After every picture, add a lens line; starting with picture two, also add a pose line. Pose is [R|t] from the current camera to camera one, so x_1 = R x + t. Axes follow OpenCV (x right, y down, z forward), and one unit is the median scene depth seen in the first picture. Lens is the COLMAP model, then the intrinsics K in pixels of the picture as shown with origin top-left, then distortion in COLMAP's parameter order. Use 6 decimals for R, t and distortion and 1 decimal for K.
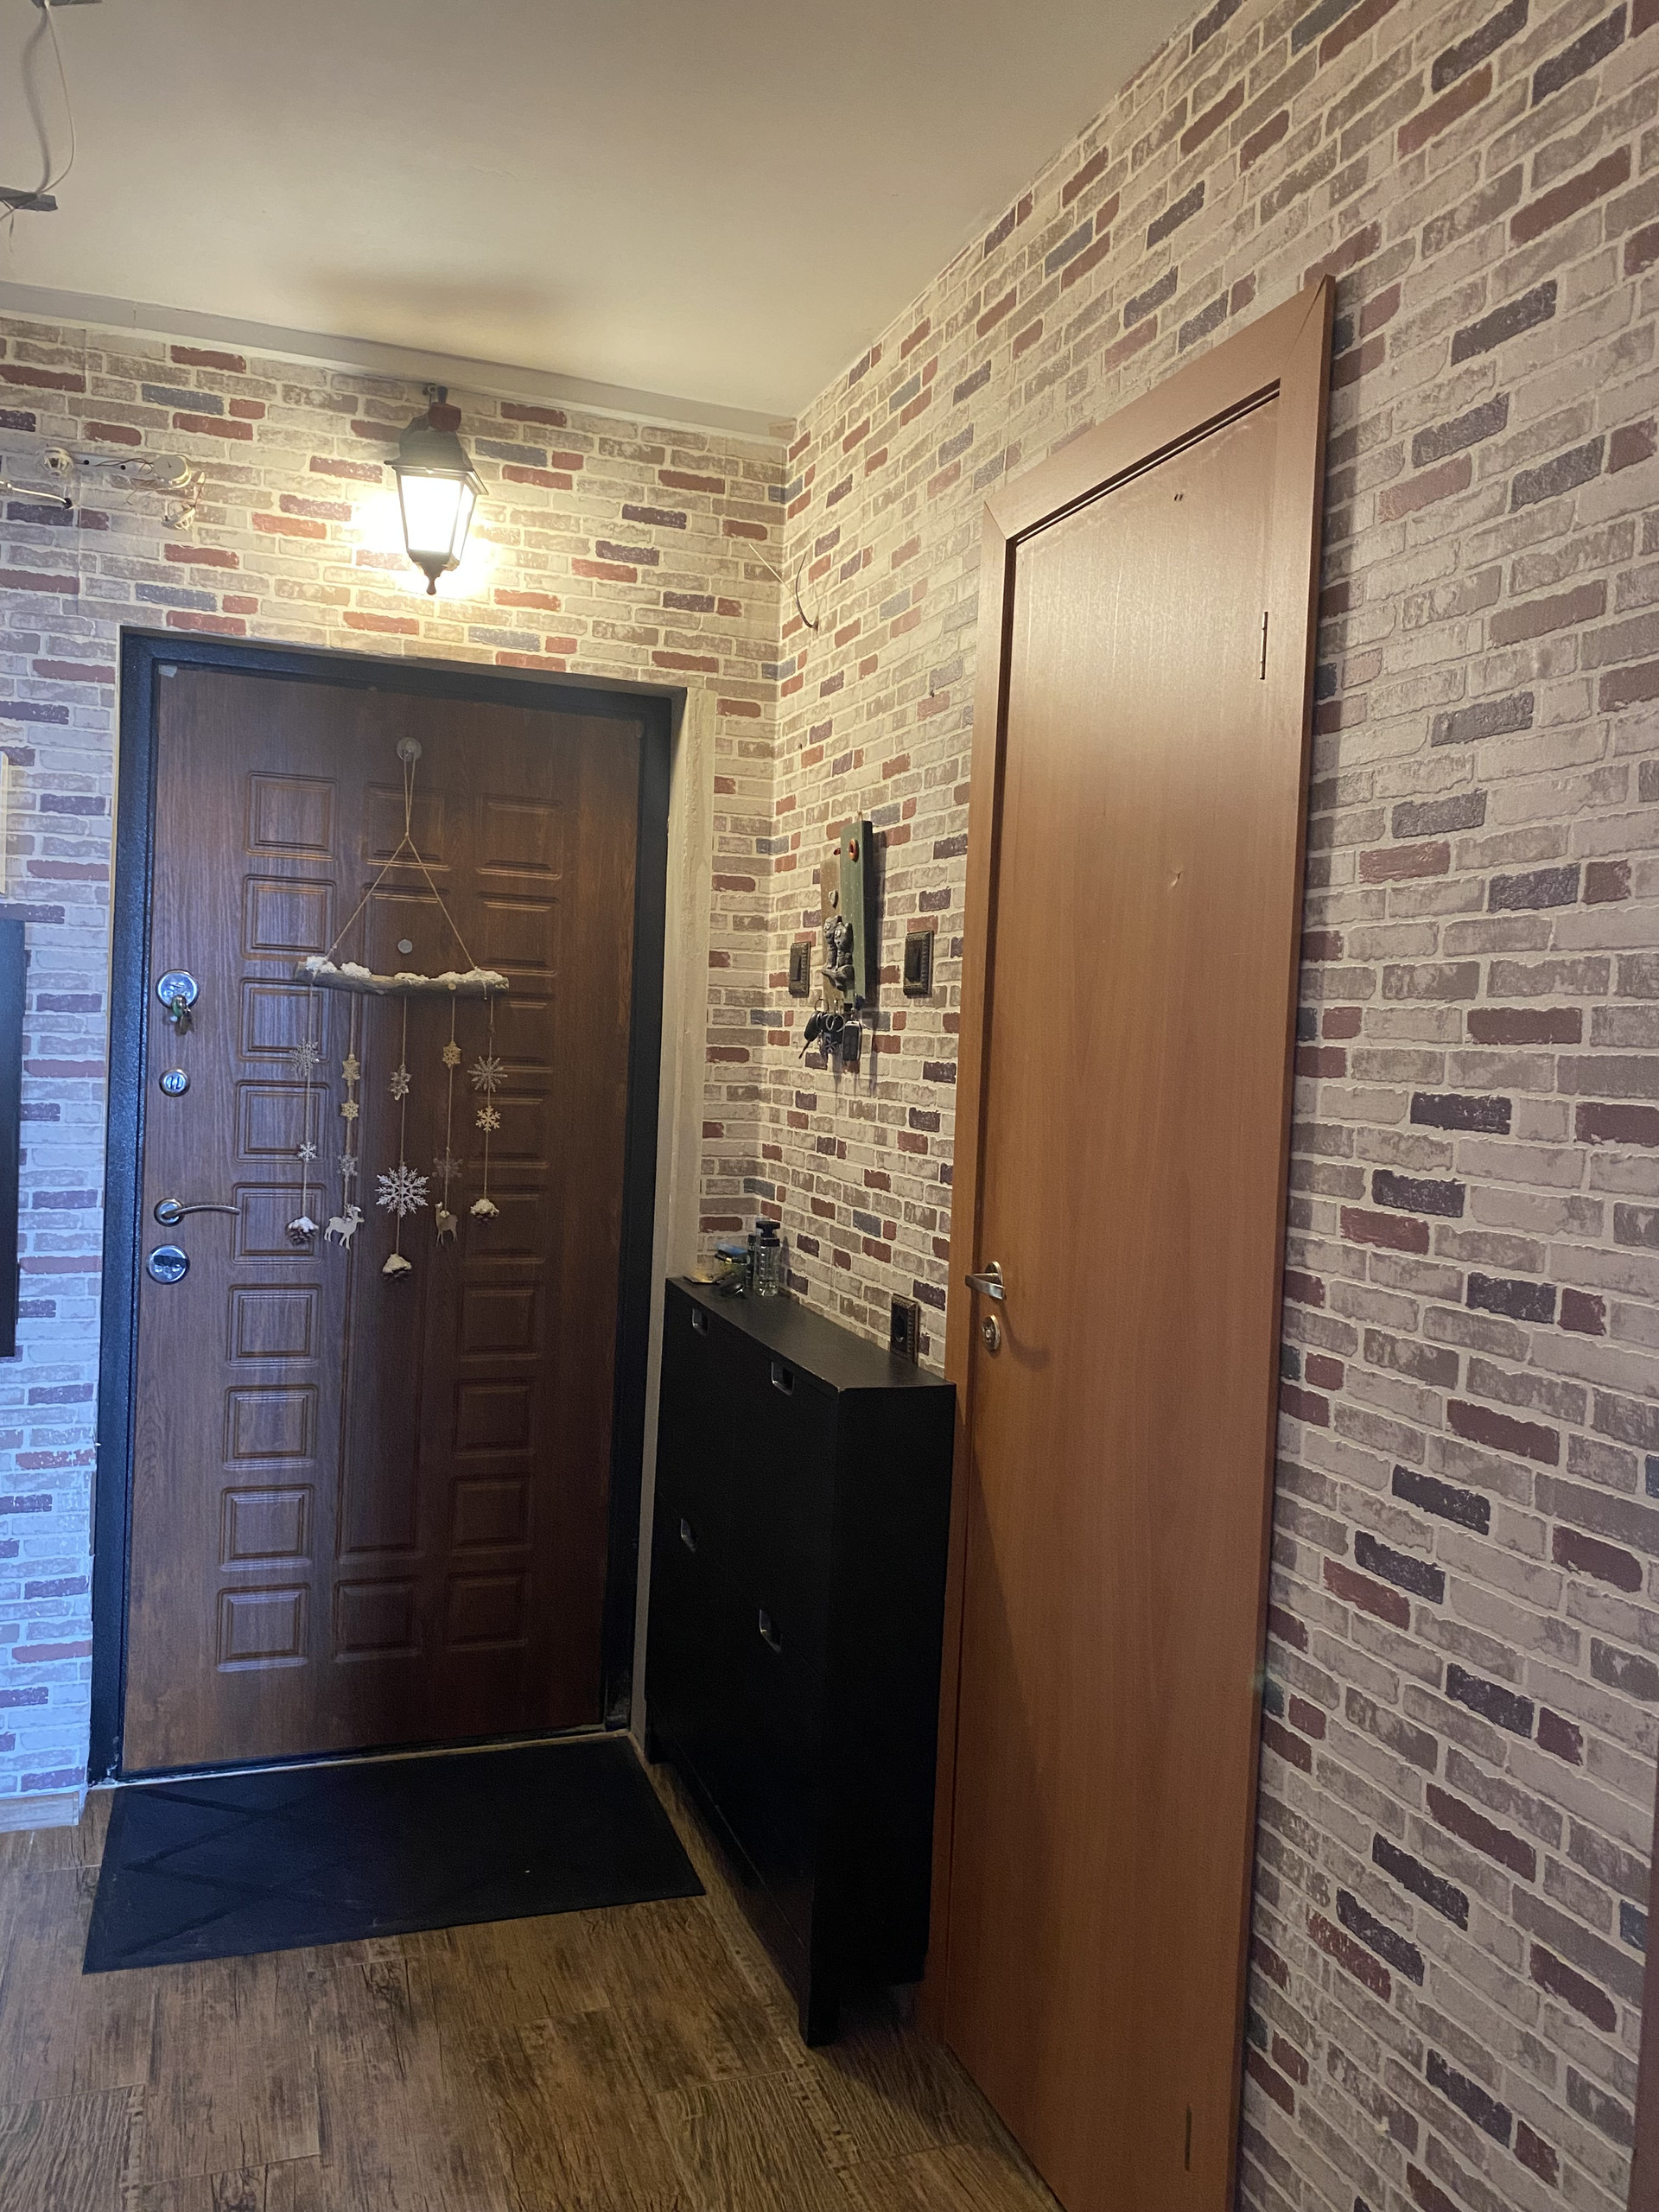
lens RADIAL K [[1691.9, 0, 826.9], [0, 1691.9, 1111.6], [0, 0, 1]] dist [0.035650, -0.043141]
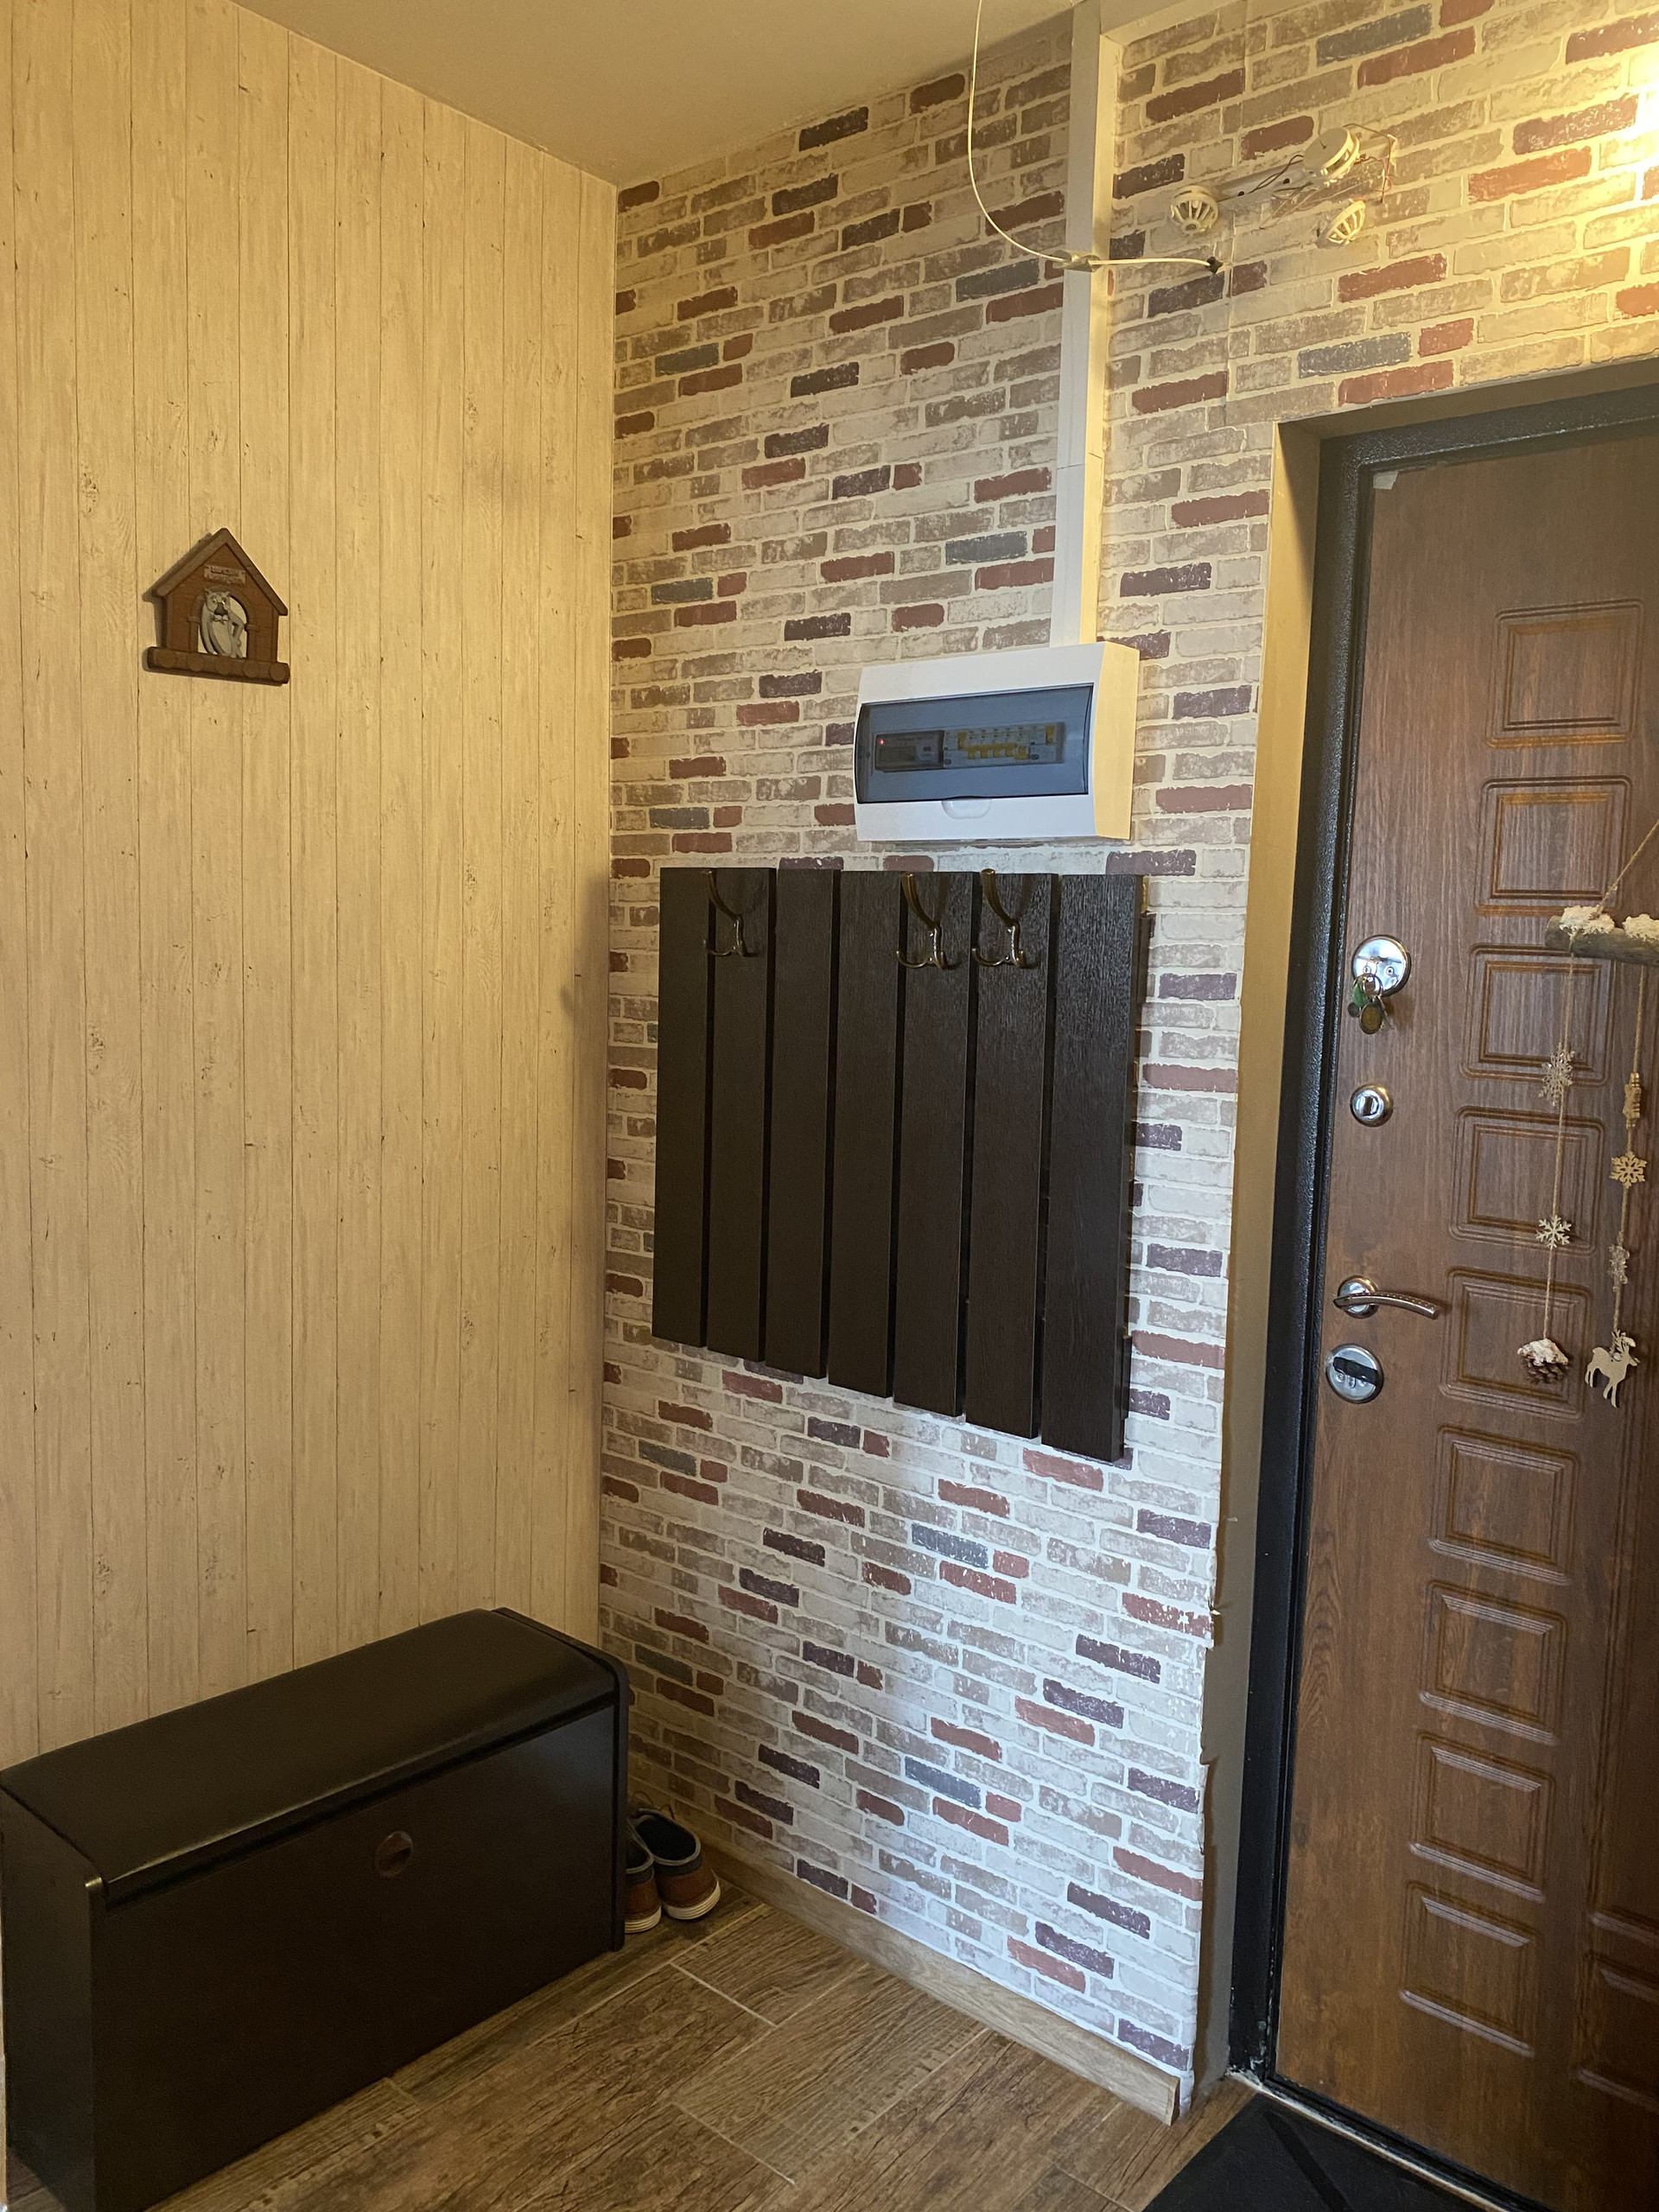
lens RADIAL K [[1691.9, 0, 824.8], [0, 1691.9, 1089.3], [0, 0, 1]] dist [0.035650, -0.043141]
pose [[0.503804, 0.053079, -0.862186, 0.085887], [-0.053627, 0.998107, 0.030111, -0.033124], [0.862152, 0.031066, 0.505697, 0.499375]]
